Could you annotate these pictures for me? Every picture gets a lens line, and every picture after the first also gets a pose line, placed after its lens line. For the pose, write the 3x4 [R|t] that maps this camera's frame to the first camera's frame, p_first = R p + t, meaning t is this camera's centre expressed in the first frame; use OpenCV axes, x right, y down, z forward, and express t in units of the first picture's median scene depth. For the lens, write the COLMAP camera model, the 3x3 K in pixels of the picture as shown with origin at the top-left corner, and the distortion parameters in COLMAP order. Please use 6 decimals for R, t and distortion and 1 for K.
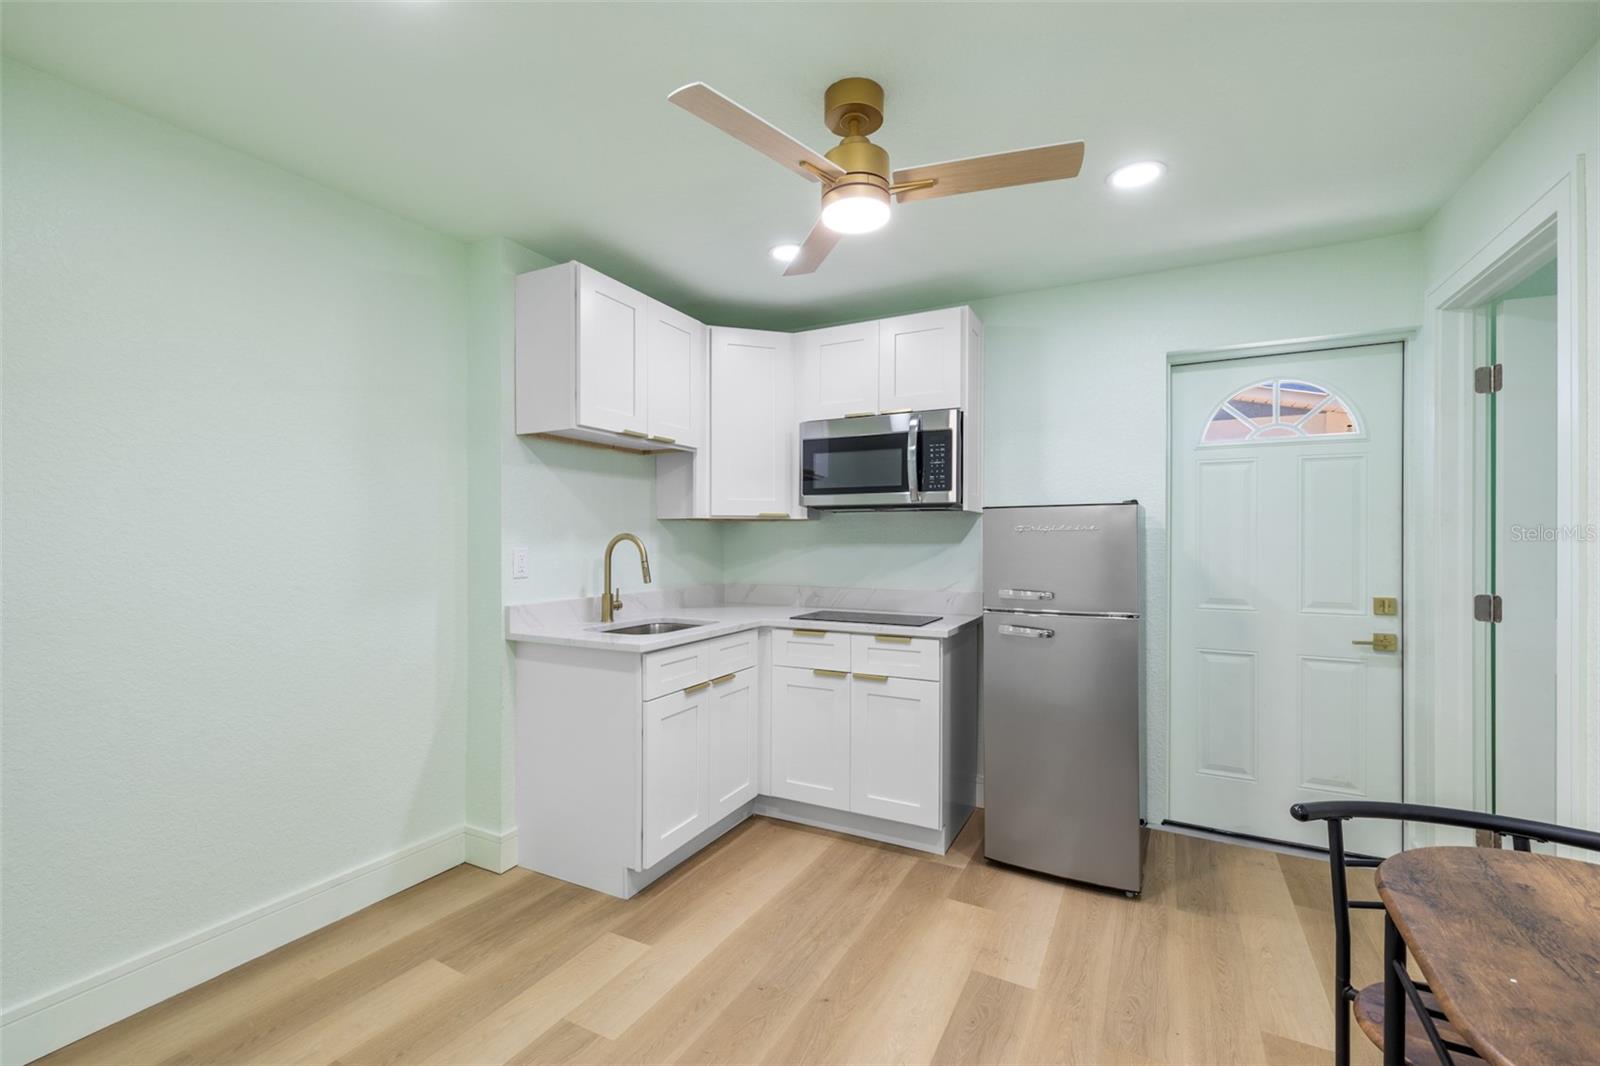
lens RADIAL K [[676.2, 0, 800.0], [0, 676.2, 533.0], [0, 0, 1]] dist [0.002508, 0.000315]
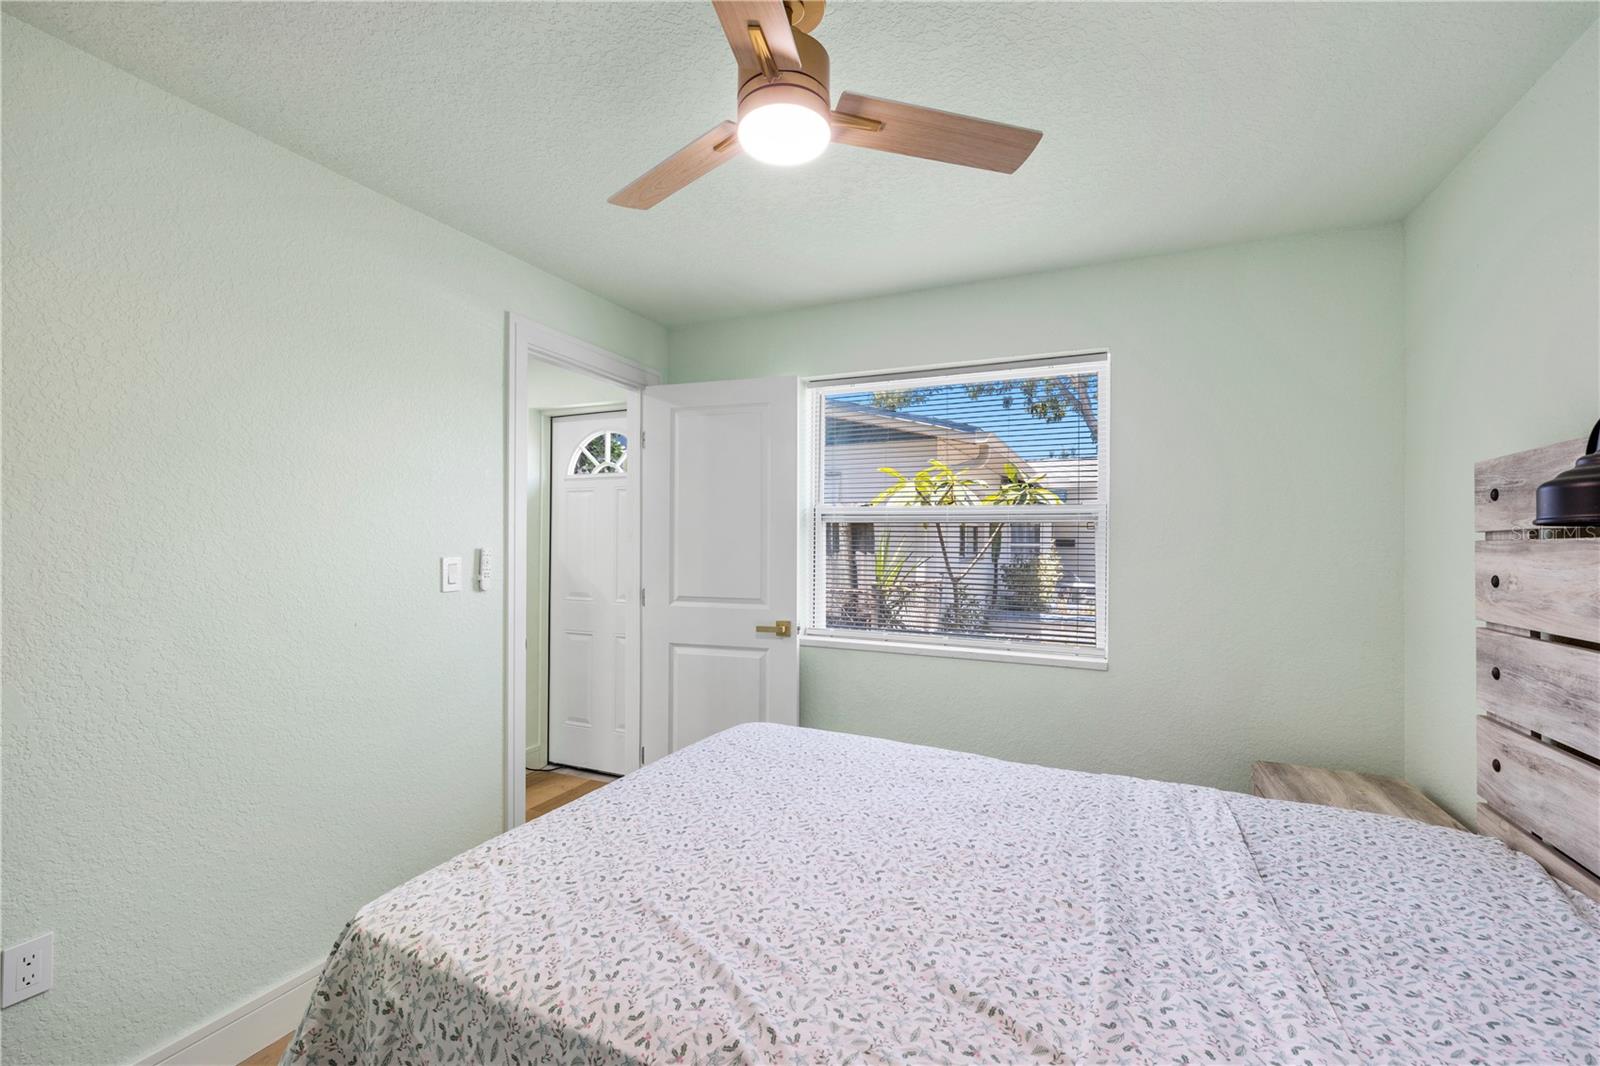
lens RADIAL K [[676.2, 0, 800.0], [0, 676.2, 533.0], [0, 0, 1]] dist [0.002508, 0.000315]
pose [[0.998002, 0.008889, 0.062557, 0.974603], [-0.008262, 0.999913, -0.010270, -0.010944], [-0.062643, 0.009733, 0.997989, -0.361538]]
